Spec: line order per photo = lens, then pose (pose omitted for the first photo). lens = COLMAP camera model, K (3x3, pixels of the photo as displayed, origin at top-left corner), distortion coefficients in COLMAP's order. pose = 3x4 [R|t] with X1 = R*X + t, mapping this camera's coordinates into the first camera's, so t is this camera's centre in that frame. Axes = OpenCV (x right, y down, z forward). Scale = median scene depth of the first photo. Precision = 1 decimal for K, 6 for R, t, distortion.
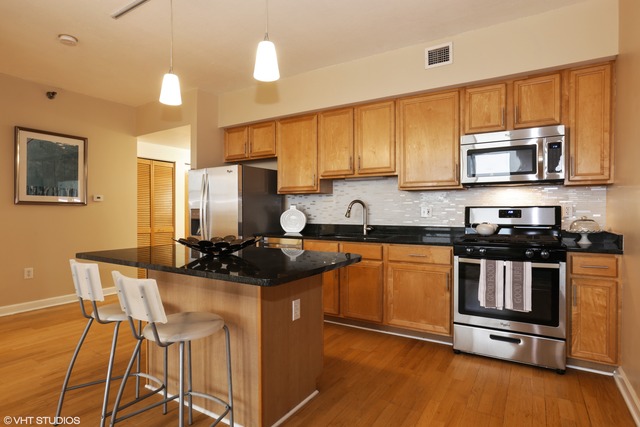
lens RADIAL K [[347.6, 0, 318.6], [0, 347.6, 210.5], [0, 0, 1]] dist [-0.000772, 0.000295]
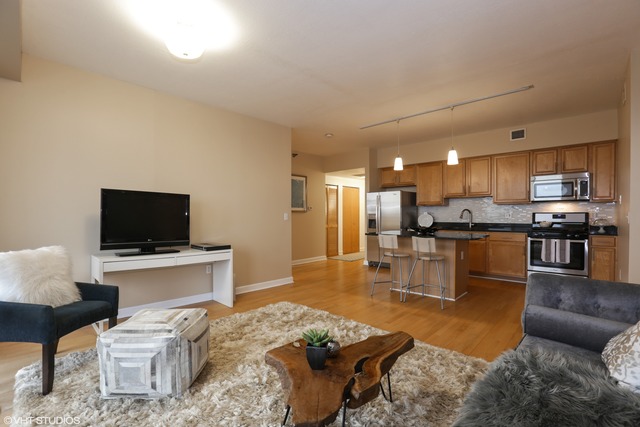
lens RADIAL K [[302.2, 0, 321.2], [0, 302.2, 215.7], [0, 0, 1]] dist [-0.001136, -0.000001]
pose [[0.984719, -0.001668, -0.174141, -0.468343], [0.003125, 0.999962, 0.008090, -0.012993], [0.174121, -0.008510, 0.984687, -0.901545]]
